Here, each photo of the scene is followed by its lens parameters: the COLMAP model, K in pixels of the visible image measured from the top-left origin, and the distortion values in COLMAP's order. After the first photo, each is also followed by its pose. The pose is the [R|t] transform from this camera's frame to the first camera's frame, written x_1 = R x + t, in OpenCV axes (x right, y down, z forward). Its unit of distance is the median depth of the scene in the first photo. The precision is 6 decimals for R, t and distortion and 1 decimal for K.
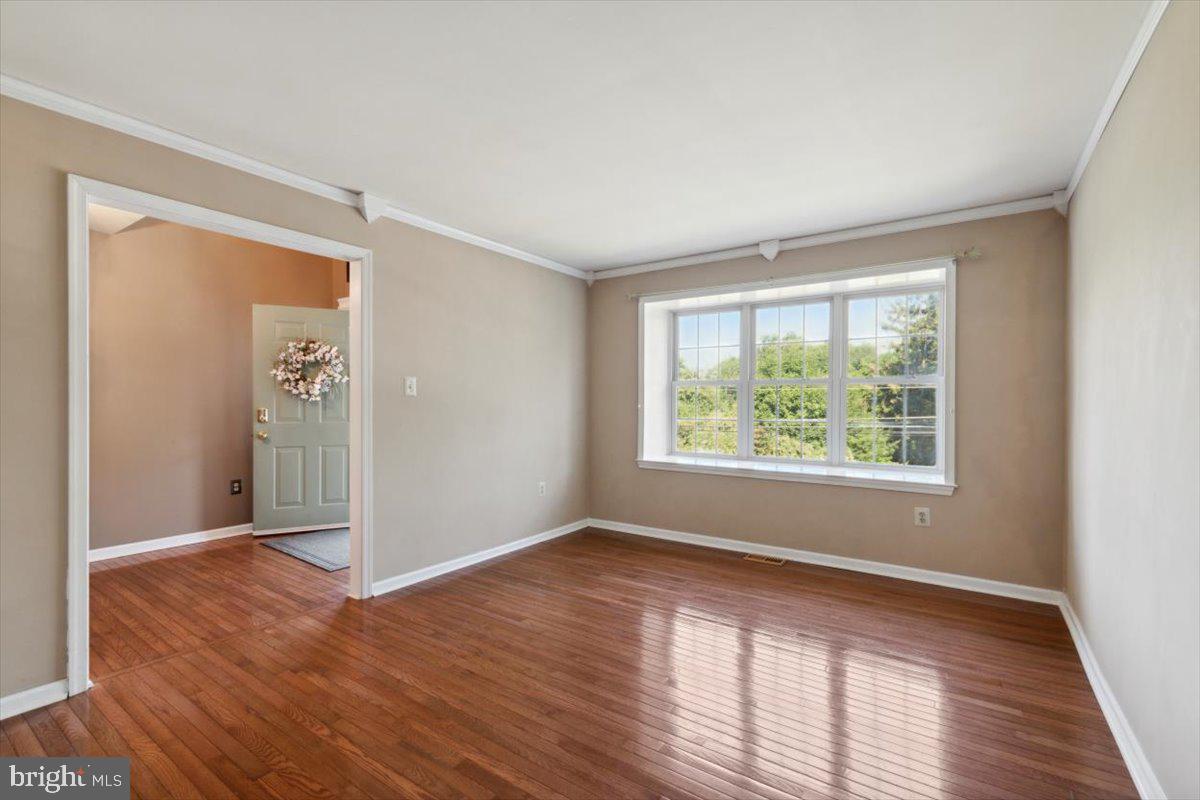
lens RADIAL K [[536.3, 0, 607.2], [0, 536.3, 406.0], [0, 0, 1]] dist [-0.003461, 0.000007]
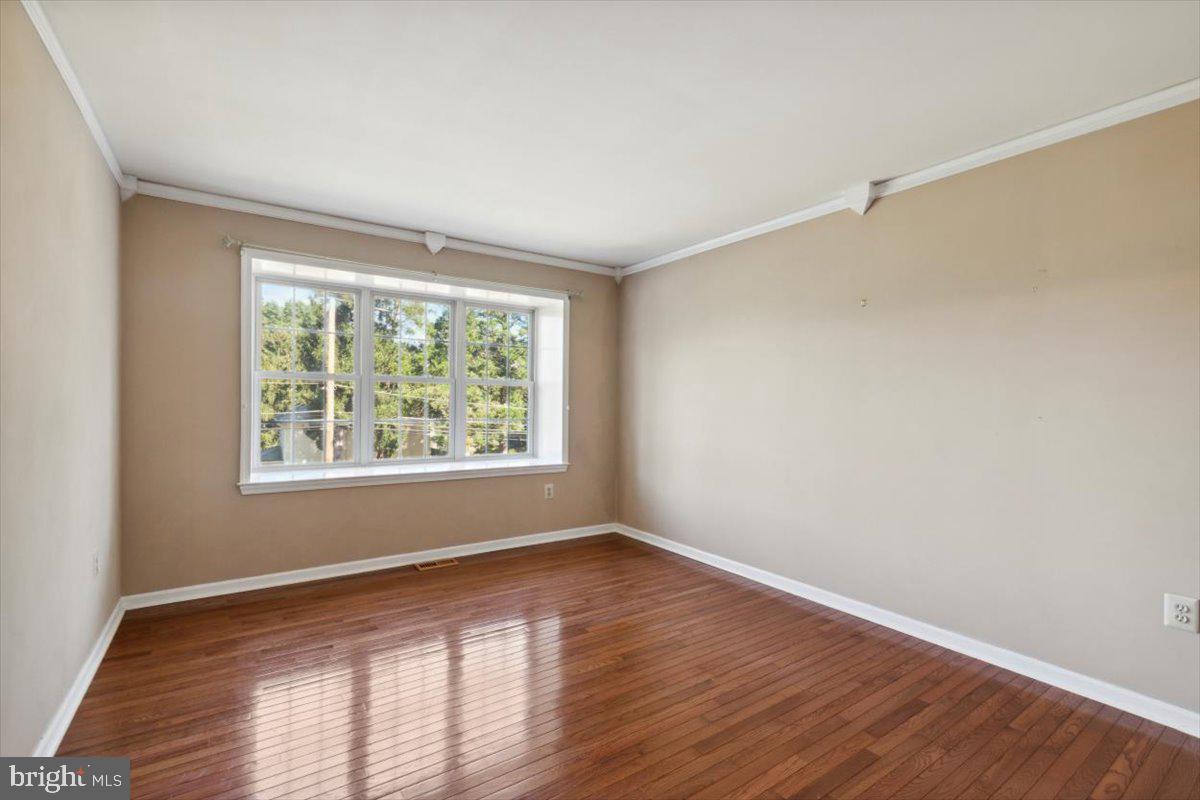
lens RADIAL K [[536.3, 0, 607.2], [0, 536.3, 406.0], [0, 0, 1]] dist [-0.003461, 0.000007]
pose [[0.344364, -0.007135, 0.938809, -0.524675], [-0.003212, 0.999956, 0.008778, -0.008059], [-0.938831, -0.006039, 0.344326, 0.399749]]
